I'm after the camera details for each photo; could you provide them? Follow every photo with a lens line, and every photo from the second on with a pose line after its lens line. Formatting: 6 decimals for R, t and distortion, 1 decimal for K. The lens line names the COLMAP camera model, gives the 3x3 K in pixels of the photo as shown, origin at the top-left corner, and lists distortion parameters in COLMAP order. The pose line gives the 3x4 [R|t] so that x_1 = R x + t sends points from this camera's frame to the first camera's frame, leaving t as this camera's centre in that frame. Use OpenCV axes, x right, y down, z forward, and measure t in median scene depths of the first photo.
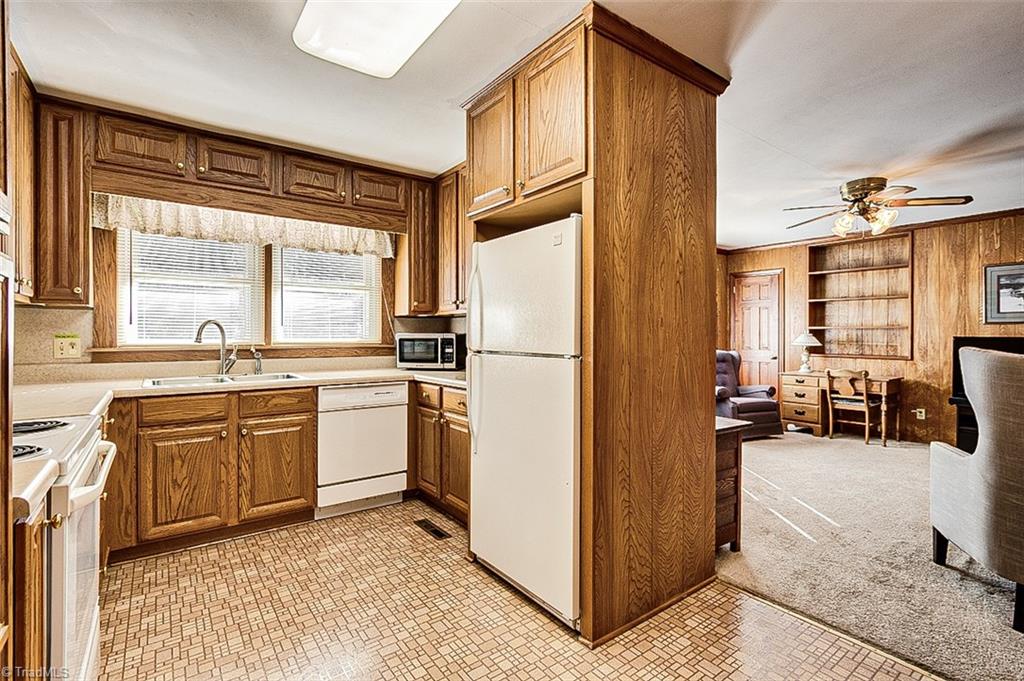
lens RADIAL K [[474.2, 0, 513.2], [0, 474.2, 333.0], [0, 0, 1]] dist [-0.001034, 0.000283]
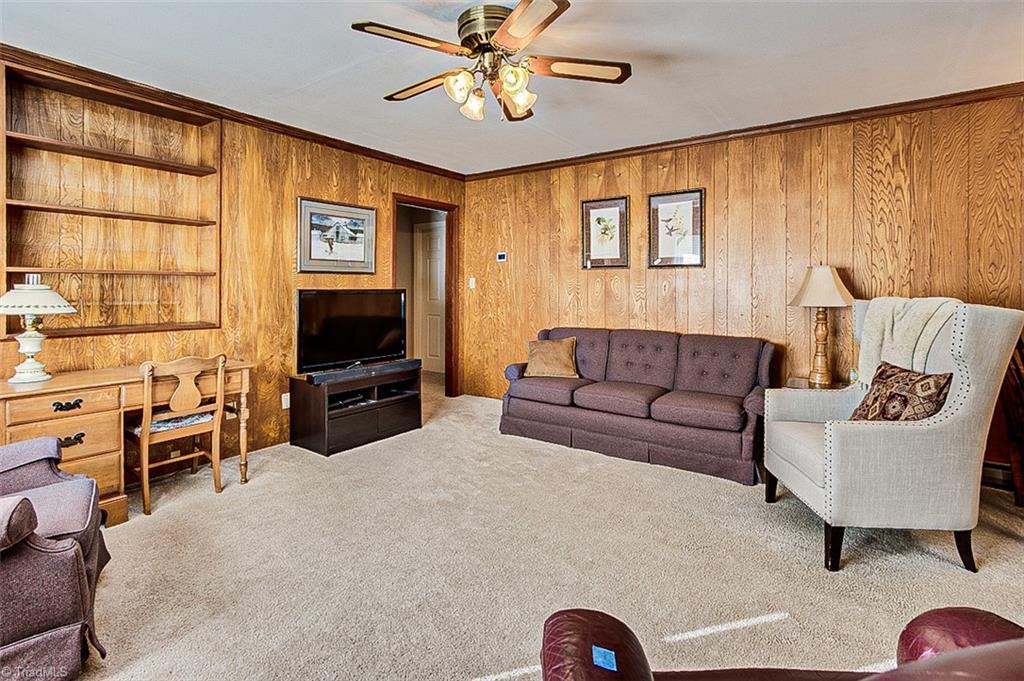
lens RADIAL K [[493.4, 0, 508.8], [0, 493.4, 293.3], [0, 0, 1]] dist [-0.002172, 0.001006]
pose [[-0.301843, -0.013613, 0.953261, 0.116389], [-0.005356, 0.999906, 0.012583, 0.002224], [-0.953343, -0.001307, -0.301887, 0.851026]]
